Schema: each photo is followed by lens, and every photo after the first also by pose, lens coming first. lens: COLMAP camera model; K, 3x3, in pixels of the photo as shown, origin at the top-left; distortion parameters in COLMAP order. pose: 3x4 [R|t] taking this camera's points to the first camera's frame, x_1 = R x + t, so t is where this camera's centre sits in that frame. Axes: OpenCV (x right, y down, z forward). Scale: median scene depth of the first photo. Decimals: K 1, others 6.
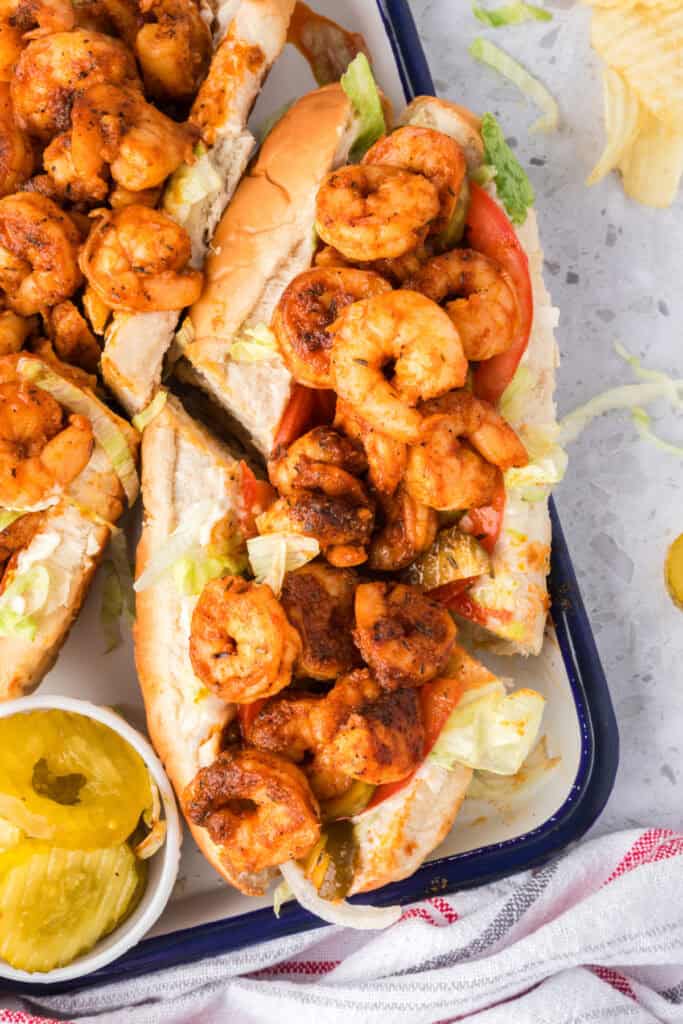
lens RADIAL K [[1502.0, 0, 337.9], [0, 1502.0, 512.4], [0, 0, 1]] dist [-0.012716, 0.000000]
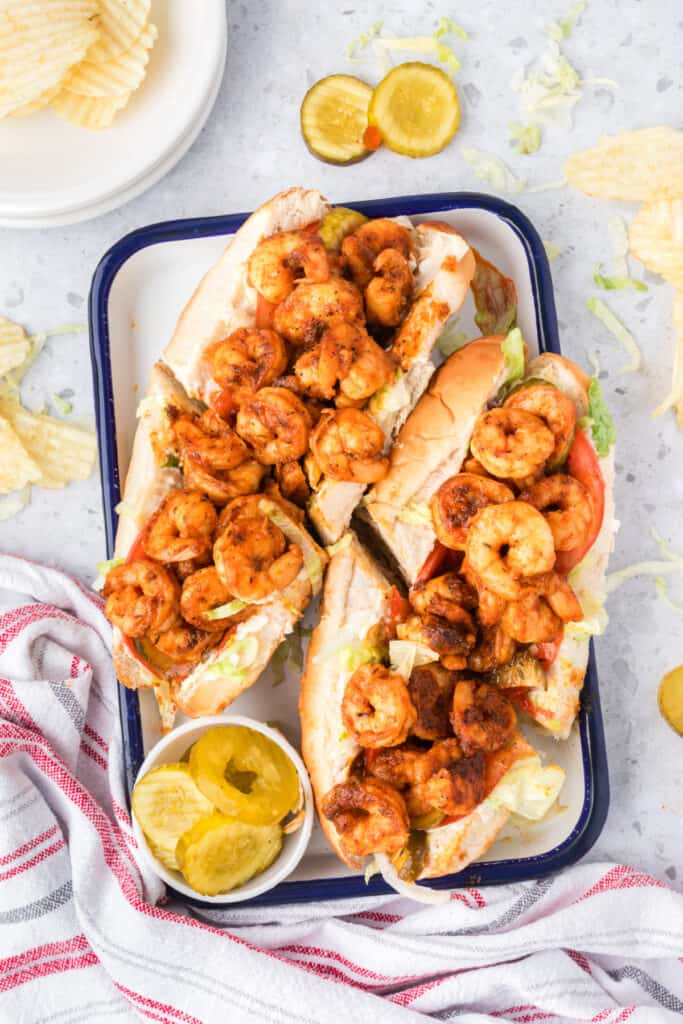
lens RADIAL K [[1345.8, 0, 343.1], [0, 1345.8, 532.5], [0, 0, 1]] dist [-0.005190, 0.000000]
pose [[0.986998, 0.160523, -0.008164, -0.111687], [-0.159757, 0.985338, 0.059881, -0.159886], [0.017657, -0.057798, 0.998172, -0.340220]]
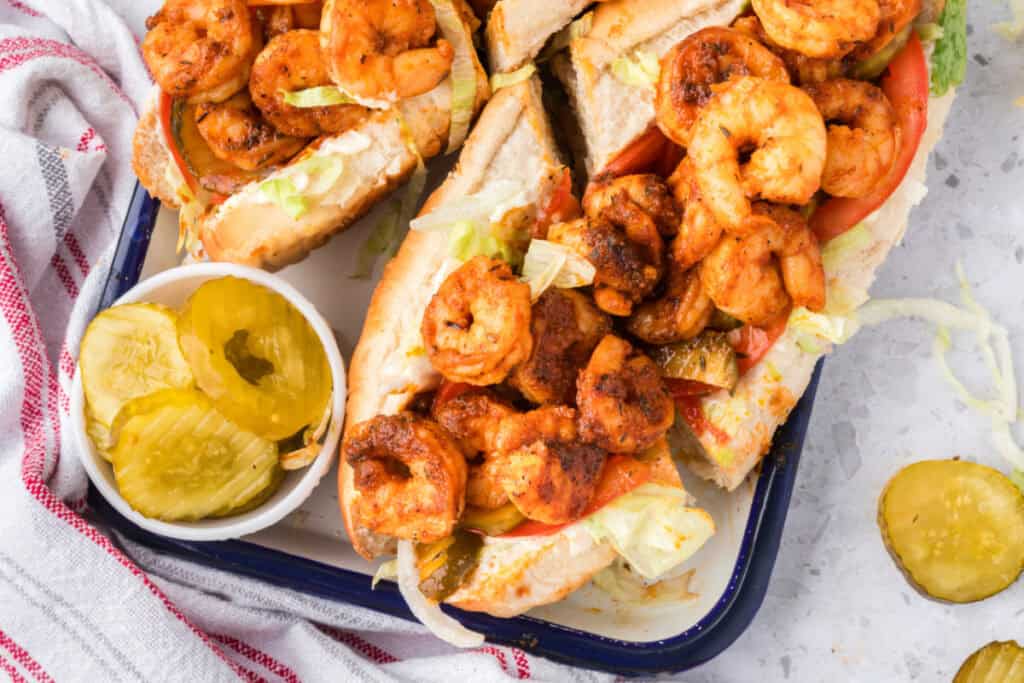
lens RADIAL K [[1502.0, 0, 516.5], [0, 1502.0, 365.6], [0, 0, 1]] dist [-0.012716, 0.000000]
pose [[0.868139, 0.494334, -0.044366, 0.015069], [-0.492905, 0.869183, 0.039569, 0.056388], [0.058122, -0.012483, 0.998231, 0.012837]]
